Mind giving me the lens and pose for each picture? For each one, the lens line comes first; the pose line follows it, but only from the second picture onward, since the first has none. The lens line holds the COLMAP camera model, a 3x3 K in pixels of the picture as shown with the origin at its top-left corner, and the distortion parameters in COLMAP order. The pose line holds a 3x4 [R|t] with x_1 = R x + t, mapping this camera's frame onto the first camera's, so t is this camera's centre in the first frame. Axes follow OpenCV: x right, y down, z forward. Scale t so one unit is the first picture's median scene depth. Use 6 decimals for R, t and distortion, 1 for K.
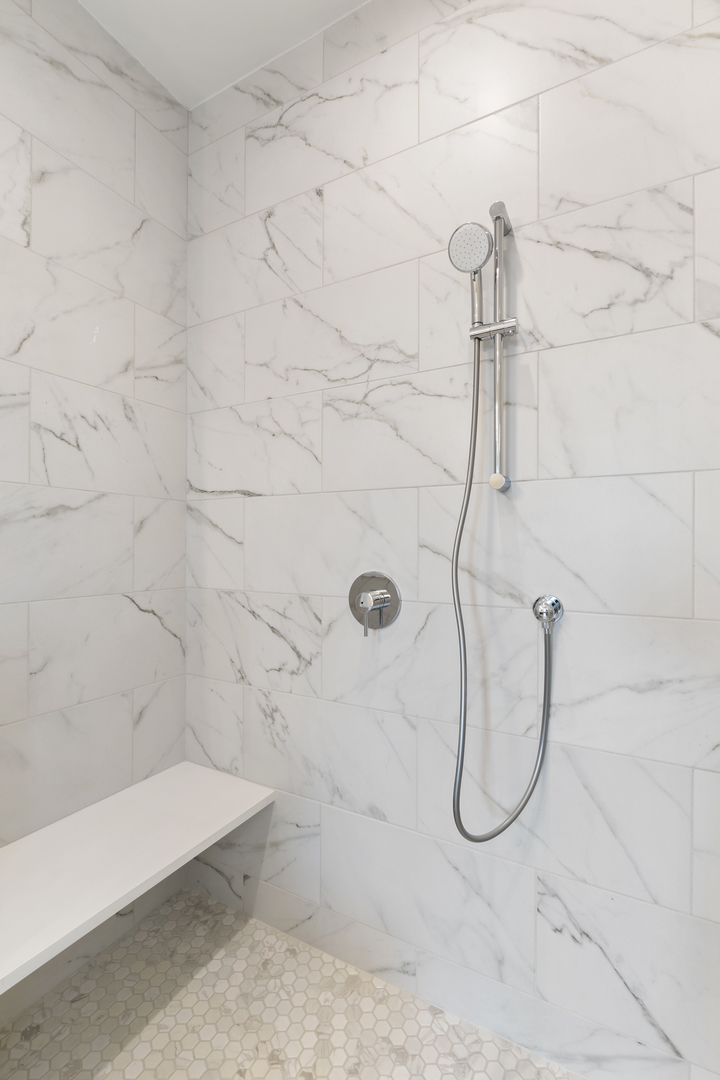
lens RADIAL K [[495.4, 0, 355.7], [0, 495.4, 545.7], [0, 0, 1]] dist [-0.002573, -0.002174]
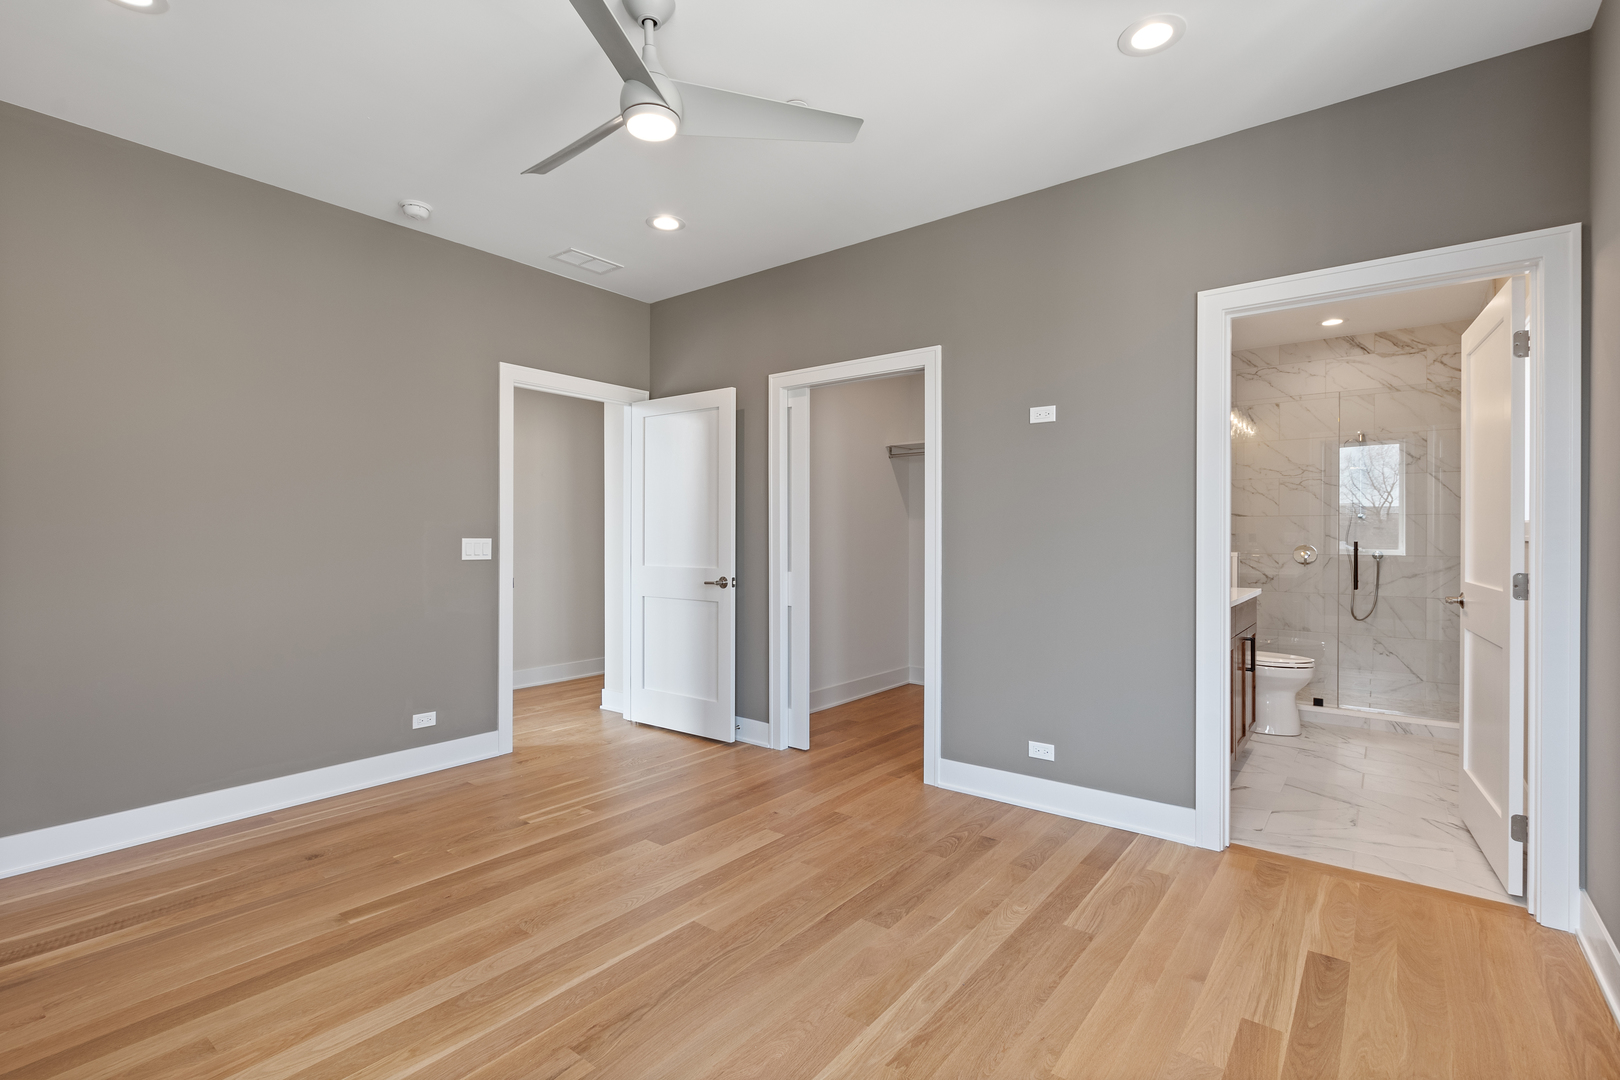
lens RADIAL K [[743.0, 0, 799.9], [0, 743.0, 536.0], [0, 0, 1]] dist [-0.002573, -0.002174]
pose [[0.988437, 0.000449, -0.151631, -2.493031], [-0.000161, 0.999998, 0.001911, -0.005892], [0.151632, -0.001865, 0.988435, -4.165910]]
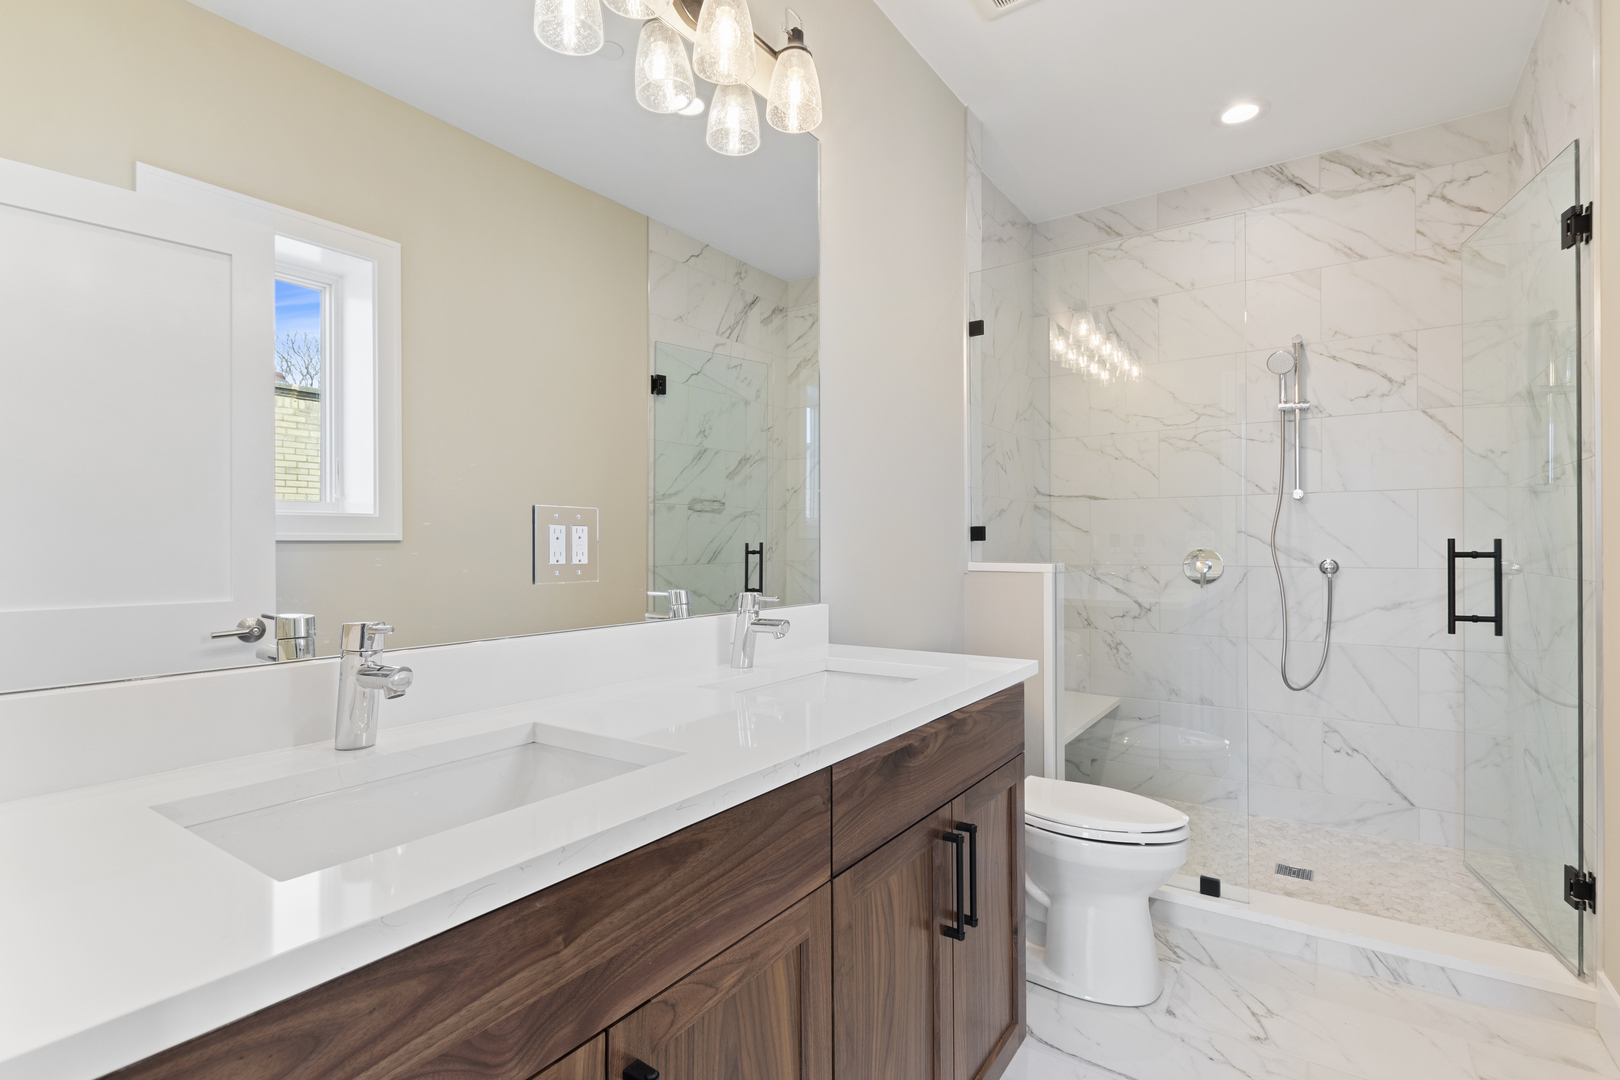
lens RADIAL K [[743.0, 0, 811.7], [0, 743.0, 541.5], [0, 0, 1]] dist [-0.002573, -0.002174]
pose [[0.995484, -0.006050, -0.094738, -1.117451], [0.005899, 0.999981, -0.001872, 0.030836], [0.094747, 0.001305, 0.995501, -1.680751]]
